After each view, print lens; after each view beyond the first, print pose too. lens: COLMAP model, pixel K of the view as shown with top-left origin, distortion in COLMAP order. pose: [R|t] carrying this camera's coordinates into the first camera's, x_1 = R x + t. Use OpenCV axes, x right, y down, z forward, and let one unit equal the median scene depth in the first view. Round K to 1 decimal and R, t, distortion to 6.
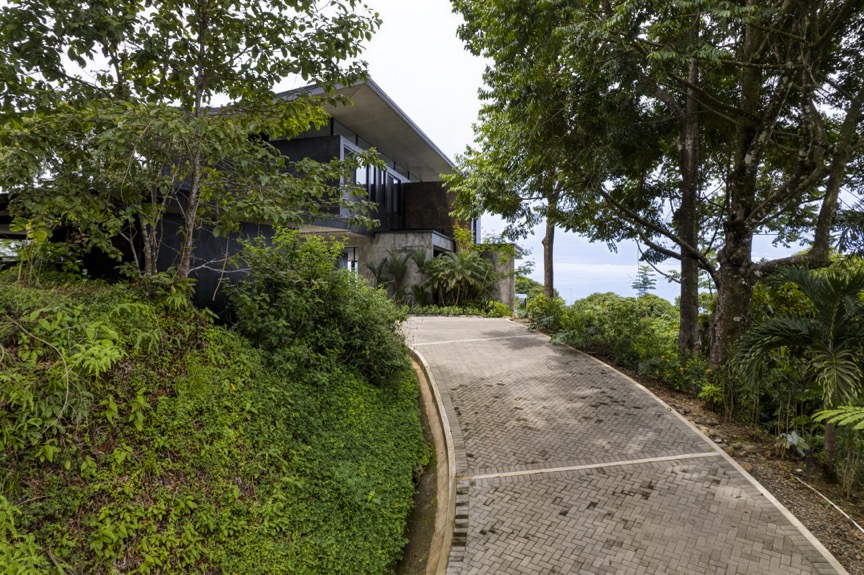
lens RADIAL K [[549.8, 0, 432.0], [0, 549.8, 287.5], [0, 0, 1]] dist [-0.052424, -0.000349]
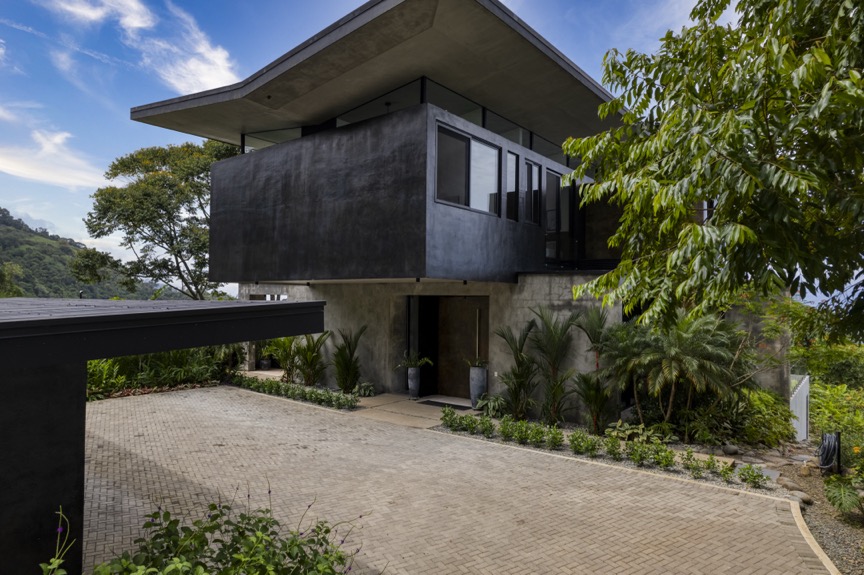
lens RADIAL K [[549.8, 0, 432.0], [0, 549.8, 287.5], [0, 0, 1]] dist [-0.052424, -0.000349]
pose [[0.919659, -0.004179, -0.392695, 0.040249], [-0.001706, 0.999891, -0.014637, -0.078486], [0.392713, 0.014132, 0.919552, 0.445976]]
